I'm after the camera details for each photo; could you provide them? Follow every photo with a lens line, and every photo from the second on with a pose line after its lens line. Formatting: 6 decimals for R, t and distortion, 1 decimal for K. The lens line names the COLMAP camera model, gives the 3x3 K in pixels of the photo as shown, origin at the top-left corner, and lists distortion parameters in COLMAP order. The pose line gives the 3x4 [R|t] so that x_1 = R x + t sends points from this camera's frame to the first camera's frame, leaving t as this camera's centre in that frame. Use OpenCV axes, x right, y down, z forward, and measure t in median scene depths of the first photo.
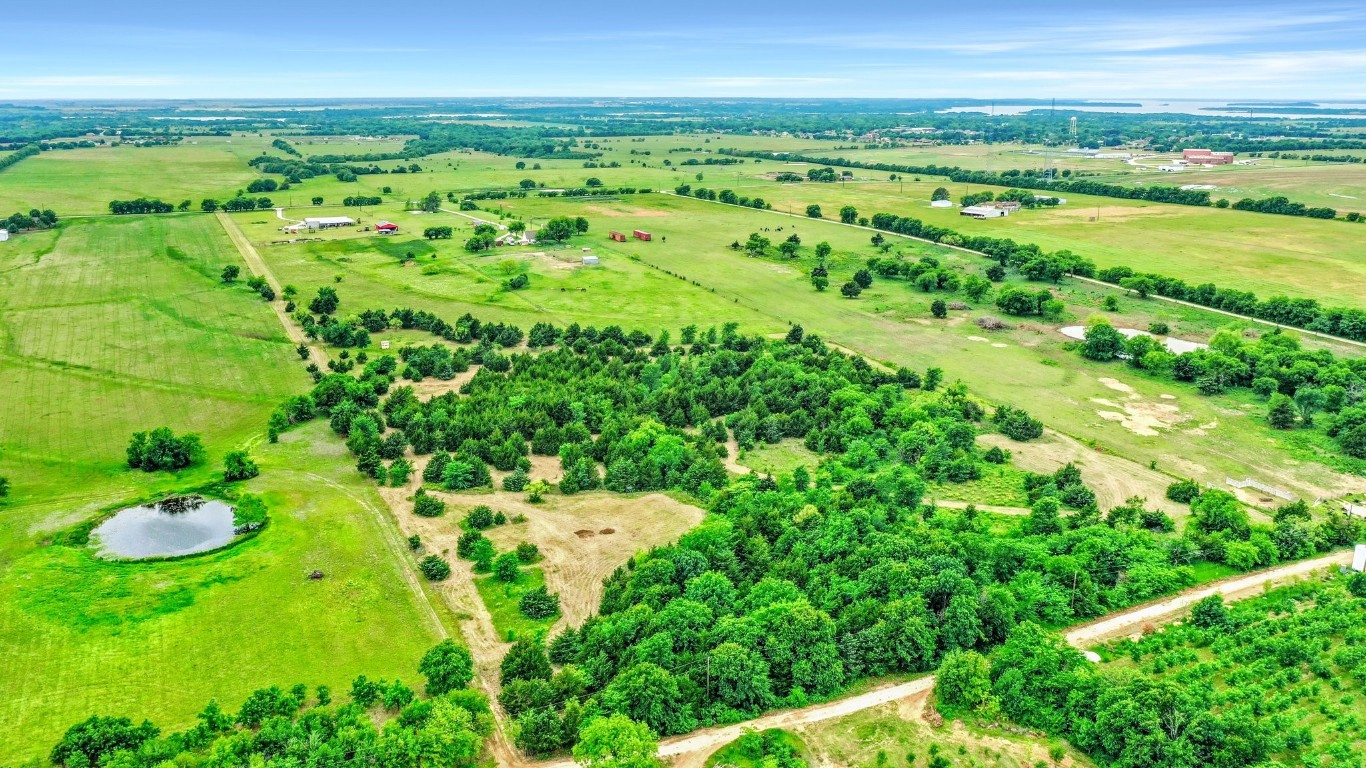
lens RADIAL K [[1114.8, 0, 678.7], [0, 1114.8, 382.1], [0, 0, 1]] dist [-0.007569, -0.002103]
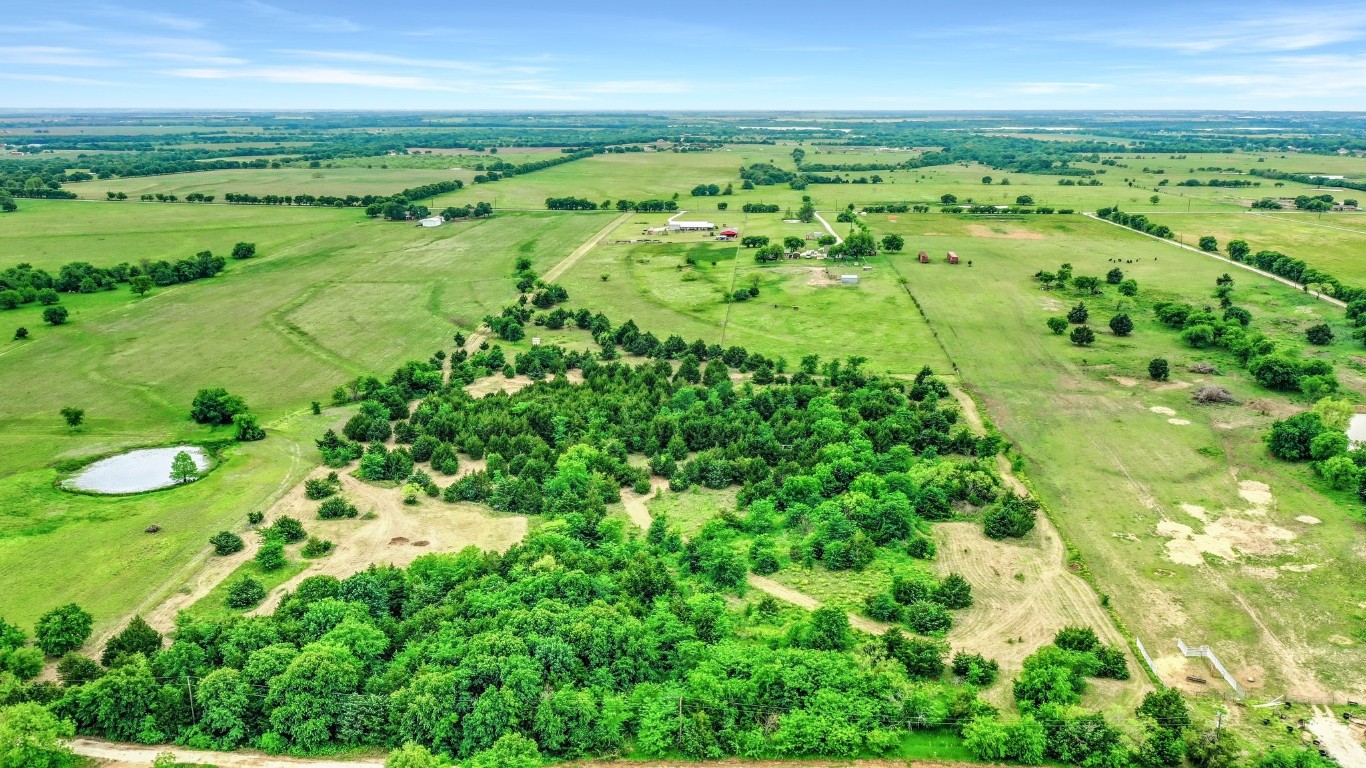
lens RADIAL K [[1097.2, 0, 683.0], [0, 1097.2, 384.0], [0, 0, 1]] dist [-0.008300, 0.001009]
pose [[0.871342, 0.120809, -0.475571, 0.368089], [-0.123430, 0.992016, 0.025853, -0.038276], [0.474898, 0.036173, 0.879297, 0.154893]]
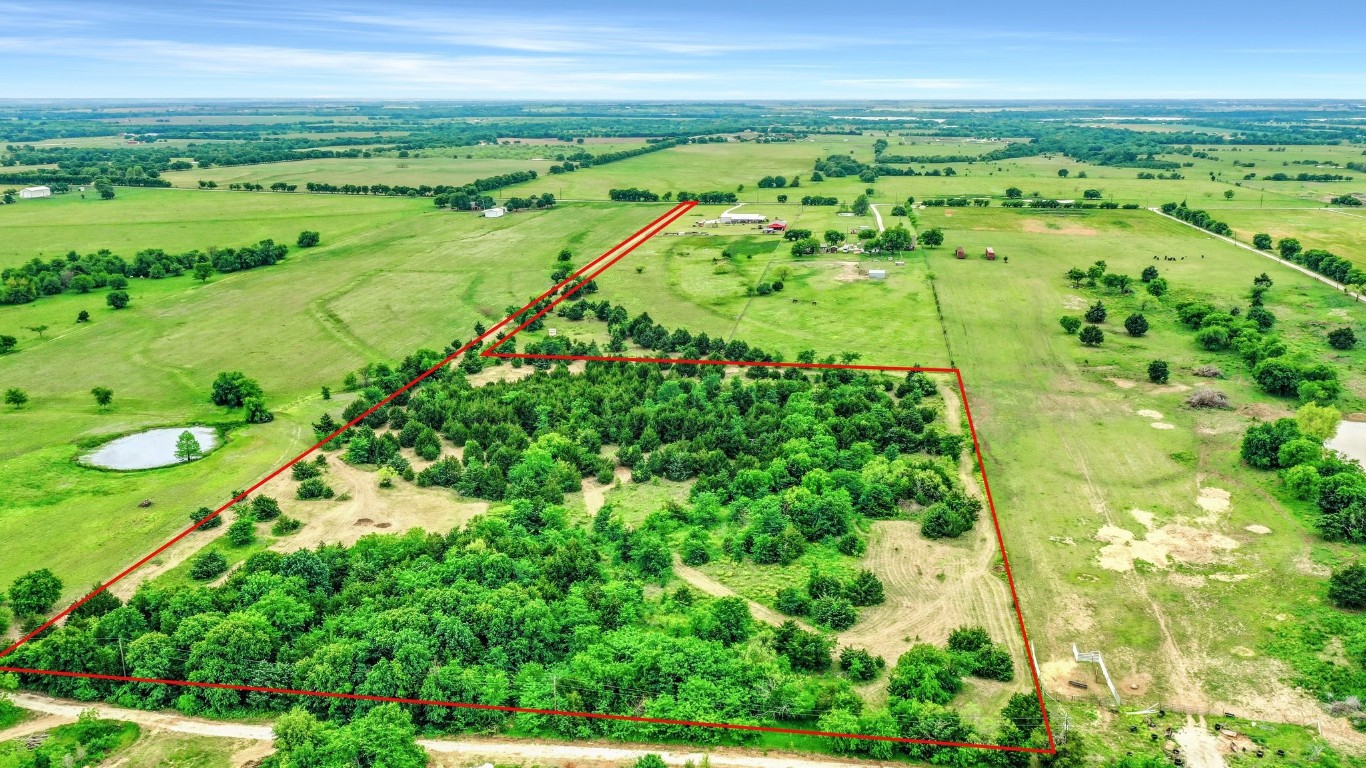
lens RADIAL K [[1127.6, 0, 683.0], [0, 1127.6, 384.0], [0, 0, 1]] dist [-0.007232, -0.001928]
pose [[0.820168, 0.140616, -0.554574, 0.463049], [-0.141759, 0.989046, 0.041131, -0.048653], [0.554283, 0.044882, 0.831118, 0.186374]]
